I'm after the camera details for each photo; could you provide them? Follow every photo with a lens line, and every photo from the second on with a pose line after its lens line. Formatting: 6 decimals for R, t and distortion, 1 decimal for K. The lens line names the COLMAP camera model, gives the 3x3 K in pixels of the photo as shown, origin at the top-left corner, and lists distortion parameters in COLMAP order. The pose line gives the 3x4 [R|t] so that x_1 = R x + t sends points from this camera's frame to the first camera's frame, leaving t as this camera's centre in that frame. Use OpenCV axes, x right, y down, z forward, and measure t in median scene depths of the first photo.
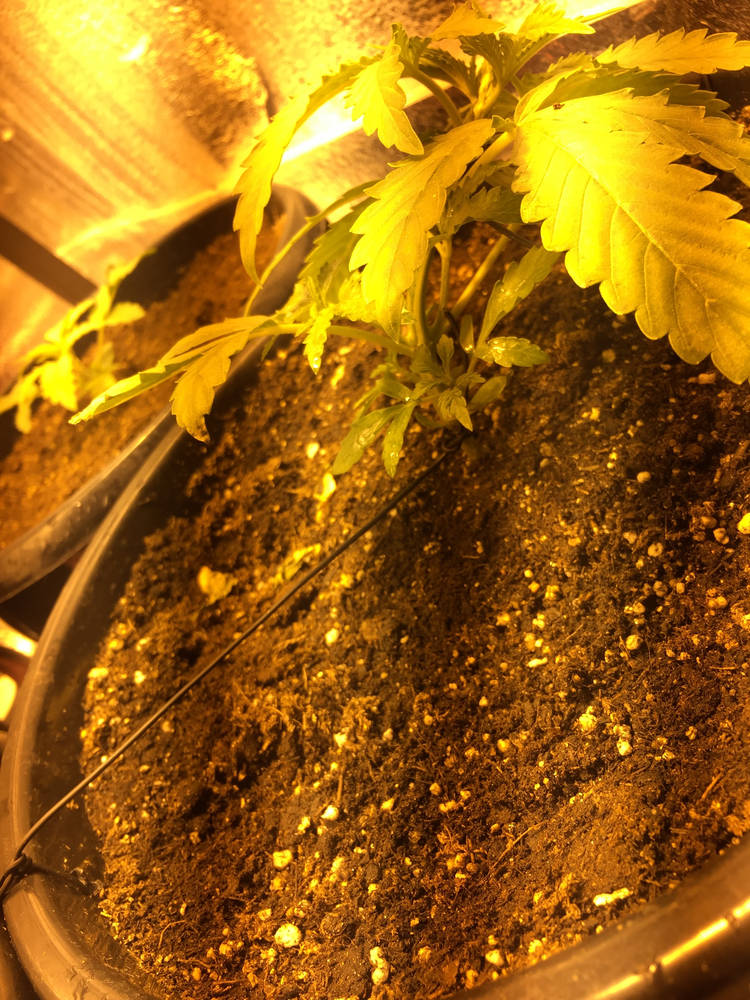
lens RADIAL K [[870.6, 0, 375.0], [0, 870.6, 500.0], [0, 0, 1]] dist [0.072711, -0.137832]
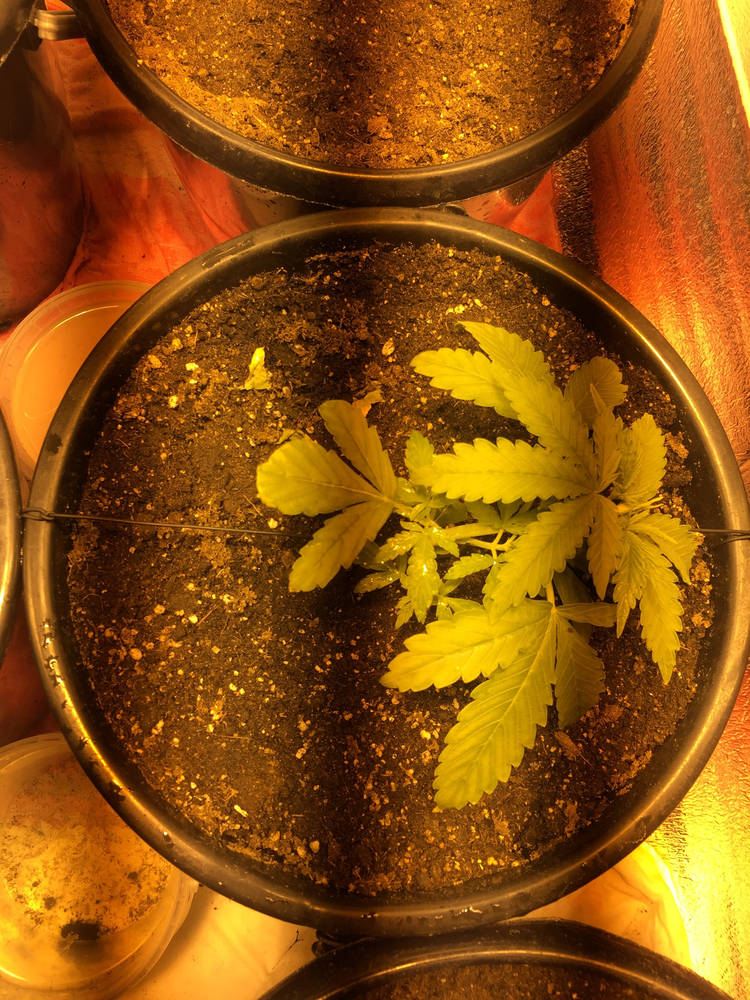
lens RADIAL K [[870.6, 0, 375.0], [0, 870.6, 500.0], [0, 0, 1]] dist [0.072711, -0.137832]
pose [[0.574245, 0.635789, 0.515767, -0.924732], [-0.801318, 0.307427, 0.513204, -0.964738], [0.167728, -0.707998, 0.686008, -0.044680]]
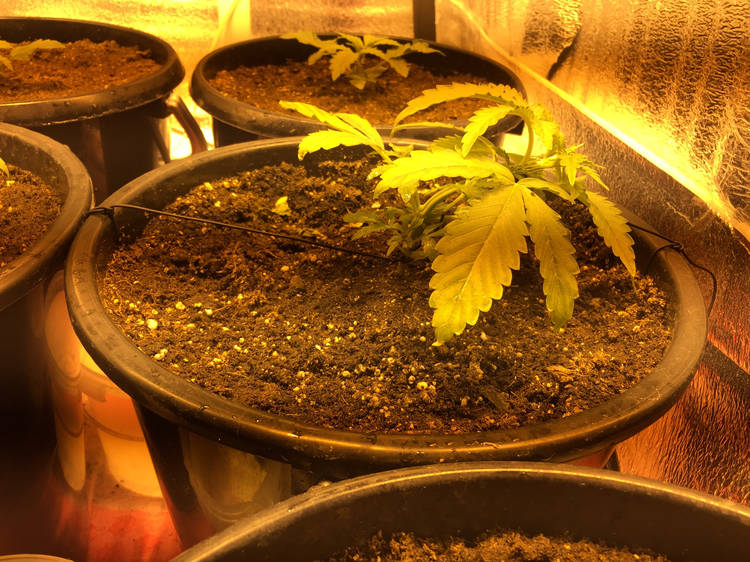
lens RADIAL K [[653.0, 0, 377.5], [0, 653.0, 277.1], [0, 0, 1]] dist [0.072711, -0.137832]
pose [[0.588138, 0.804501, -0.082901, 0.244633], [-0.796225, 0.593949, 0.115109, -0.194561], [0.141844, -0.001691, 0.989888, -0.499191]]
